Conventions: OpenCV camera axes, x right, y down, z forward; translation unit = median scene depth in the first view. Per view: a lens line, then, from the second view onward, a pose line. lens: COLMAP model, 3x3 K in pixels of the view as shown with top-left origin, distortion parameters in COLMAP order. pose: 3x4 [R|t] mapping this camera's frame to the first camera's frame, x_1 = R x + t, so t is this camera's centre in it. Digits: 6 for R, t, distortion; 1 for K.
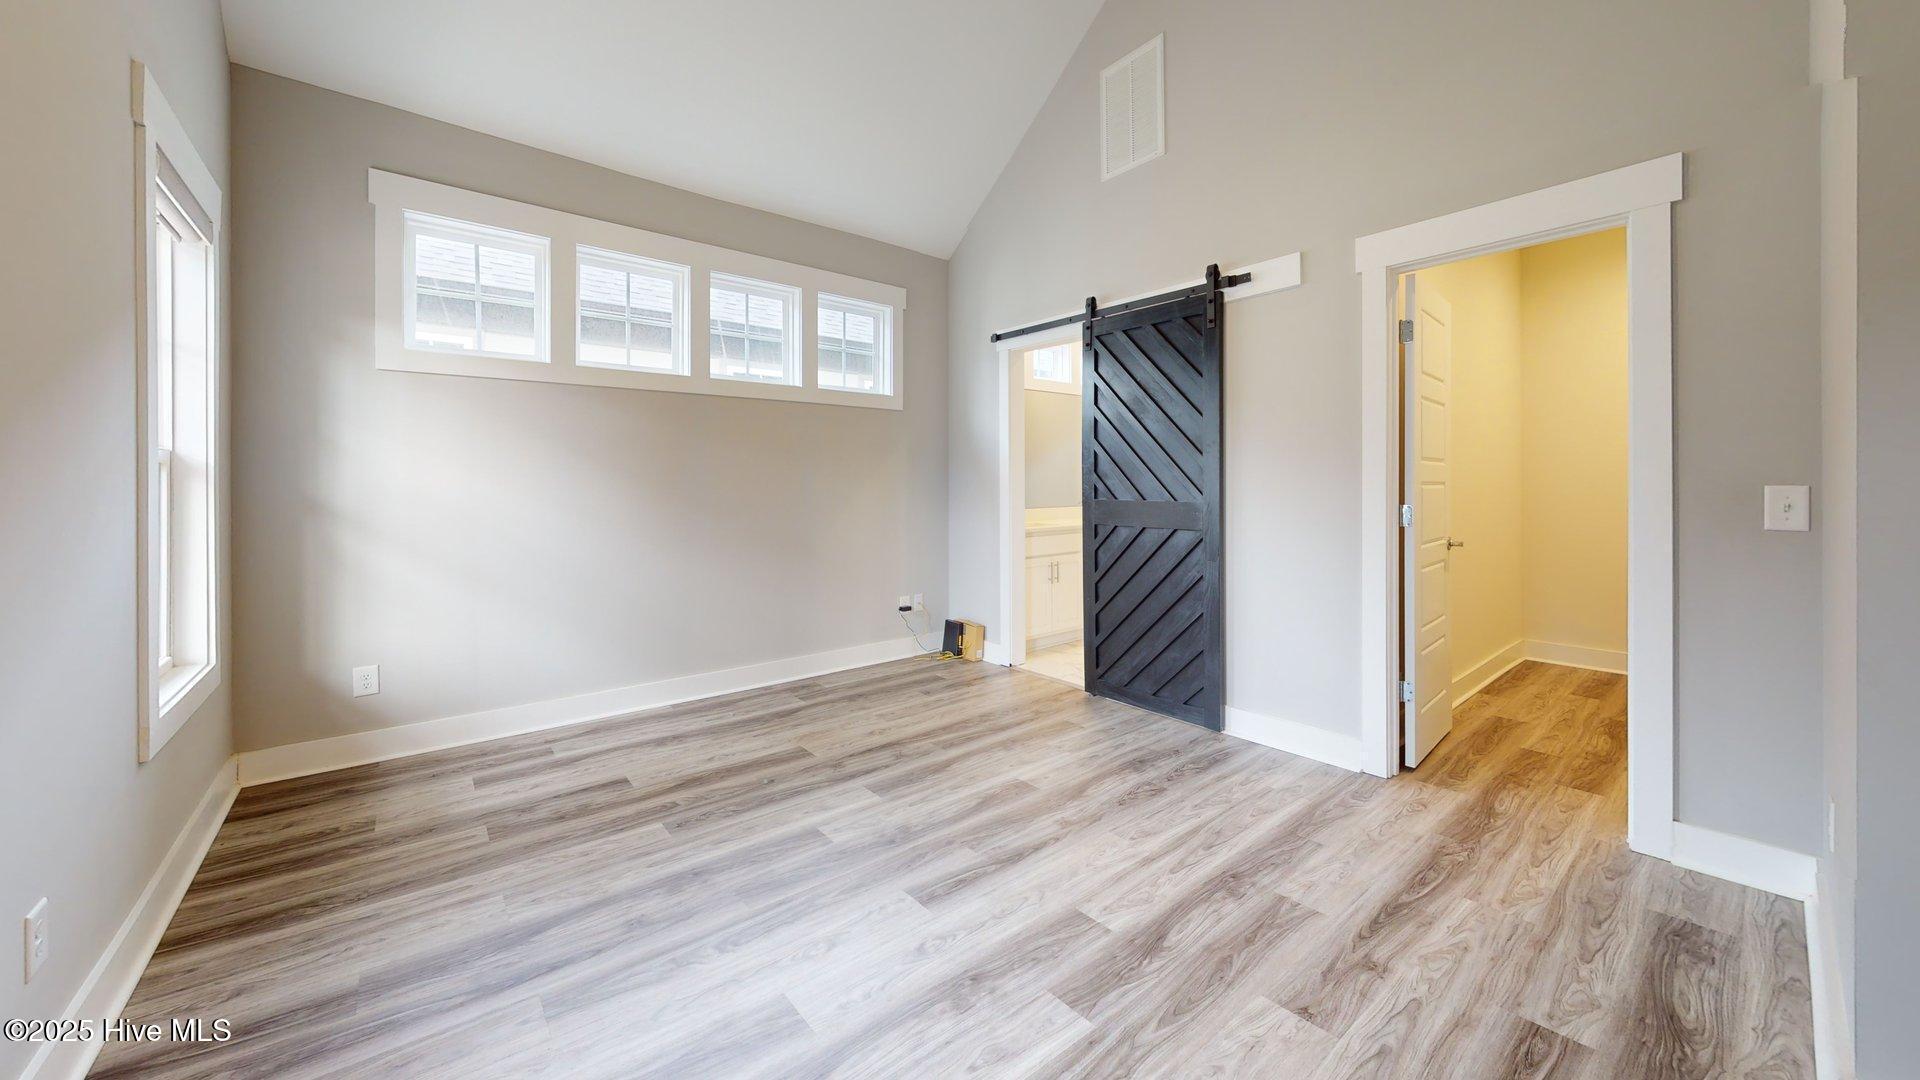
lens RADIAL K [[760.7, 0, 1034.4], [0, 760.7, 581.2], [0, 0, 1]] dist [-0.001843, -0.000081]
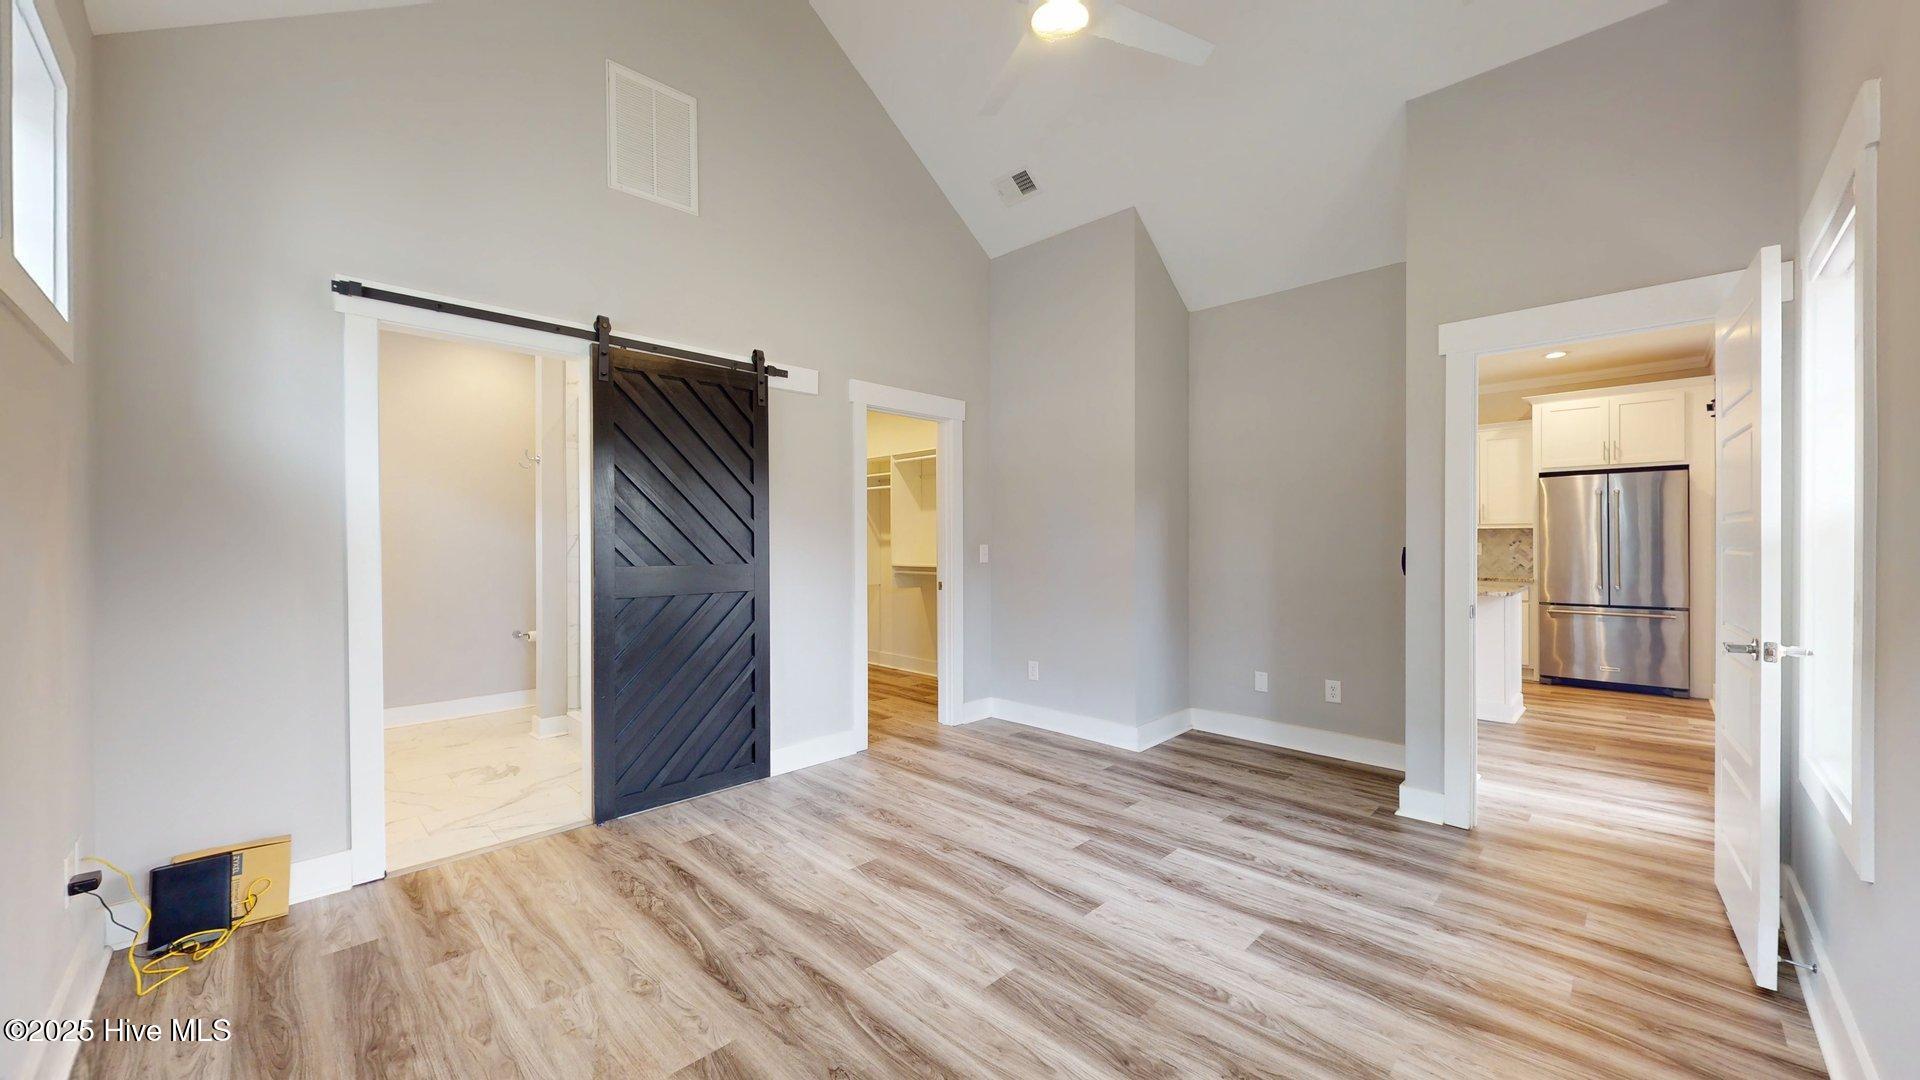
lens RADIAL K [[707.3, 0, 960.0], [0, 707.3, 540.0], [0, 0, 1]] dist [0.003516, 0.000077]
pose [[-0.099026, -0.003345, 0.995079, -0.933146], [0.119159, 0.992759, 0.015196, -0.139082], [-0.987925, 0.120077, -0.097910, 0.960252]]
